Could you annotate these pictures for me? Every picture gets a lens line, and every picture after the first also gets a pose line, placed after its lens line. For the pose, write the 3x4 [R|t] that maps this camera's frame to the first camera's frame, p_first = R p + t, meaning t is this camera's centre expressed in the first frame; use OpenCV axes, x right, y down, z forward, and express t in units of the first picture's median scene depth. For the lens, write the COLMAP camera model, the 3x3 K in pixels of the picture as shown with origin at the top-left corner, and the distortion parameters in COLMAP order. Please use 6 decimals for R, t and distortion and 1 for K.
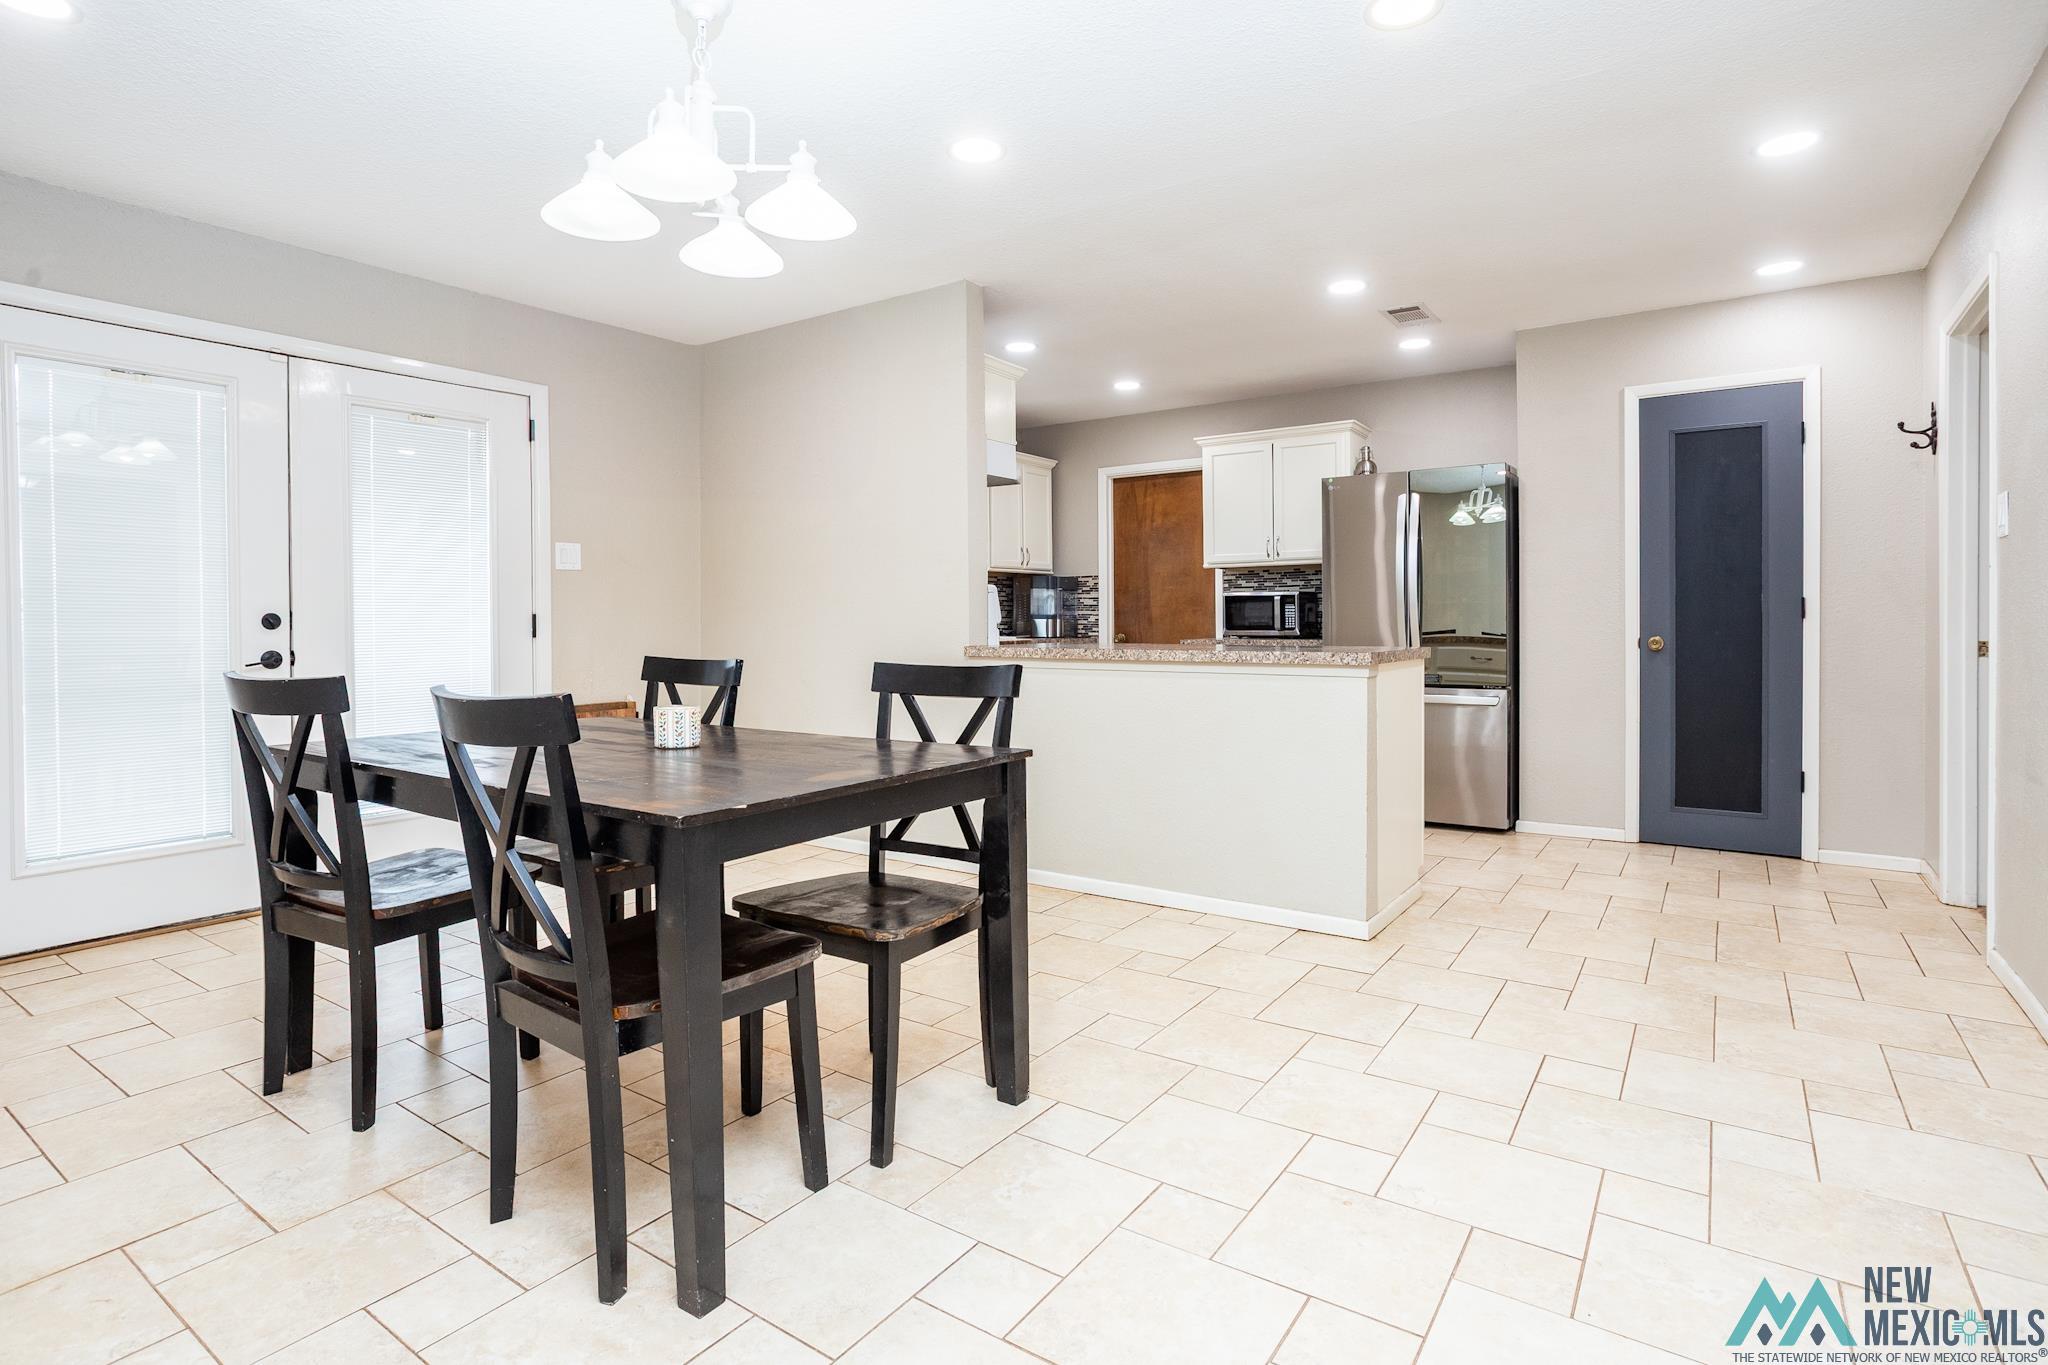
lens RADIAL K [[1034.1, 0, 1021.2], [0, 1034.1, 631.2], [0, 0, 1]] dist [-0.063292, 0.039550]
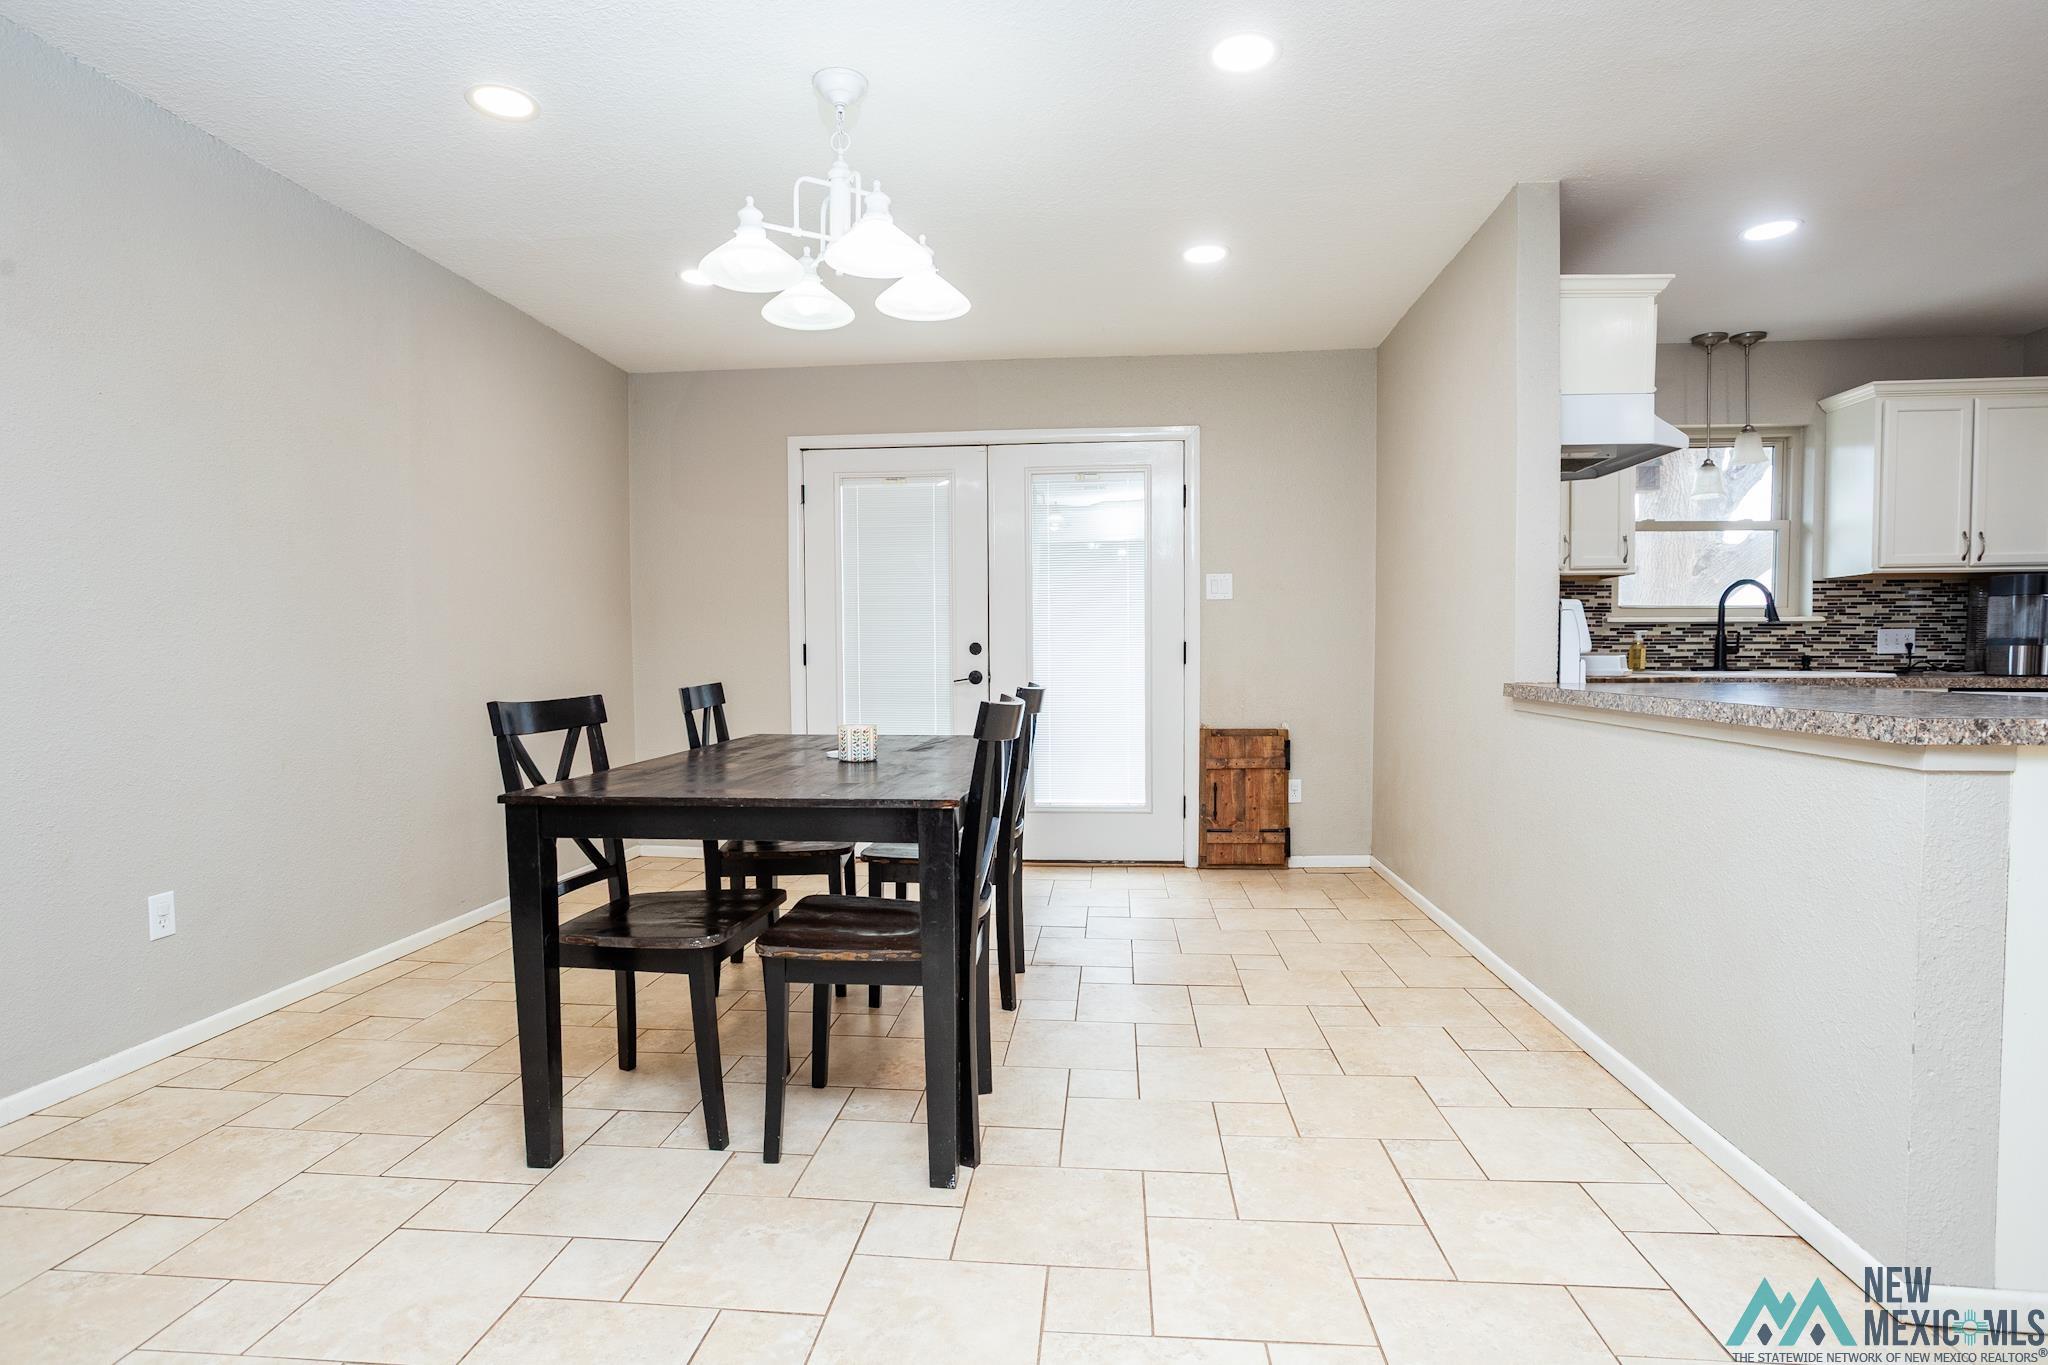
lens RADIAL K [[1031.3, 0, 1014.4], [0, 1031.3, 701.9], [0, 0, 1]] dist [-0.062651, 0.035183]
pose [[0.493493, 0.044468, -0.868612, 0.363272], [-0.006920, 0.998861, 0.047204, -0.003420], [0.869722, -0.017284, 0.493239, 0.287162]]
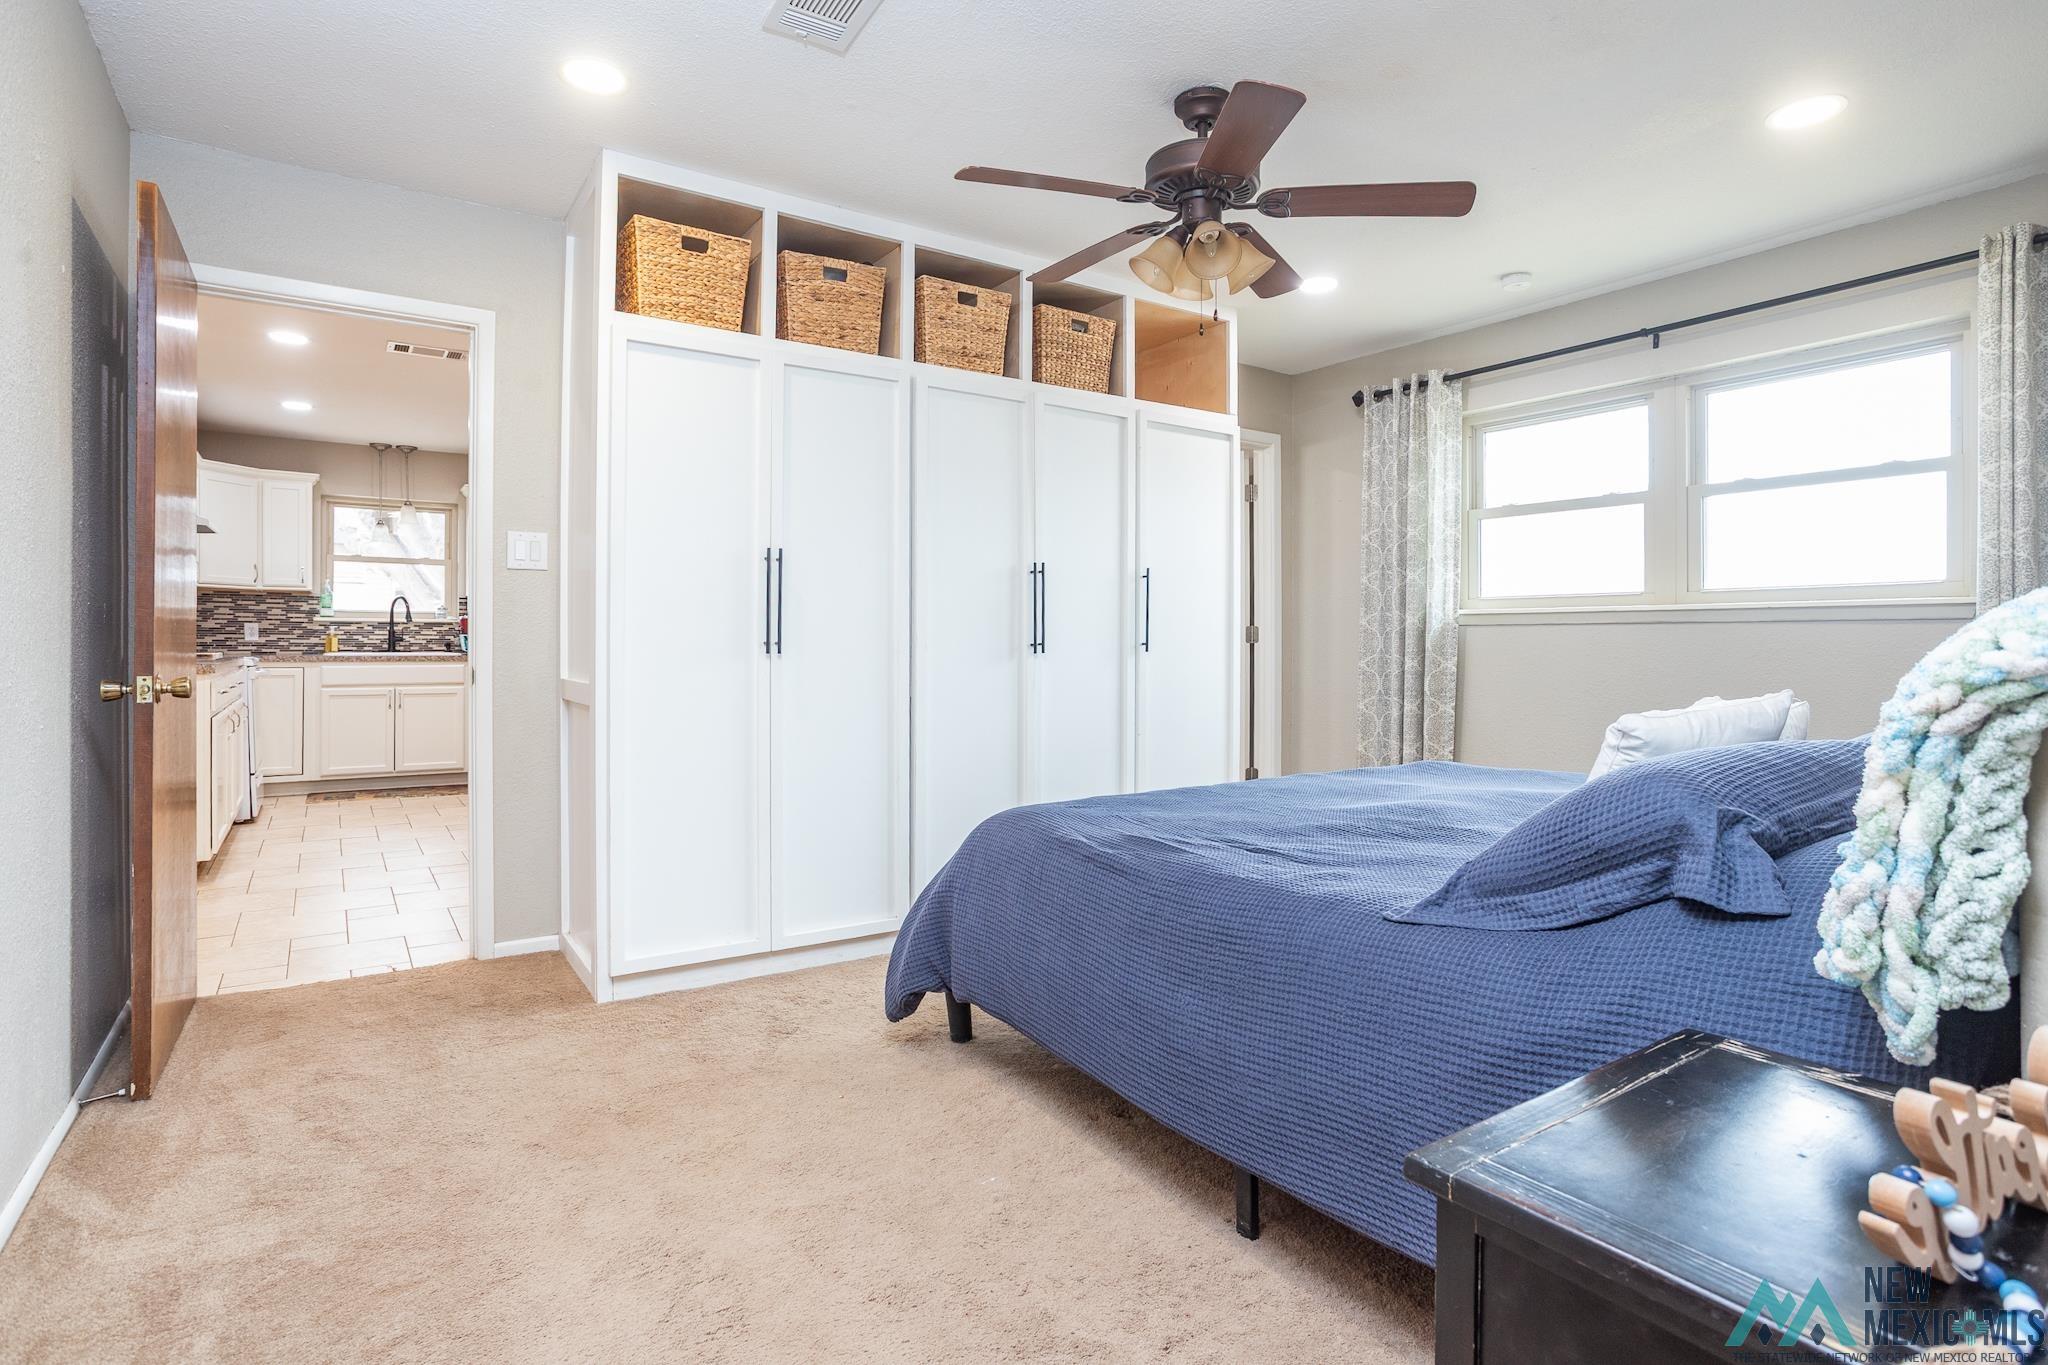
lens RADIAL K [[1048.8, 0, 1021.3], [0, 1048.8, 647.5], [0, 0, 1]] dist [-0.064179, 0.040684]
pose [[0.932925, 0.011715, -0.359880, 1.316246], [-0.012710, 0.999919, -0.000399, -0.010913], [0.359846, 0.004946, 0.932999, 0.228382]]
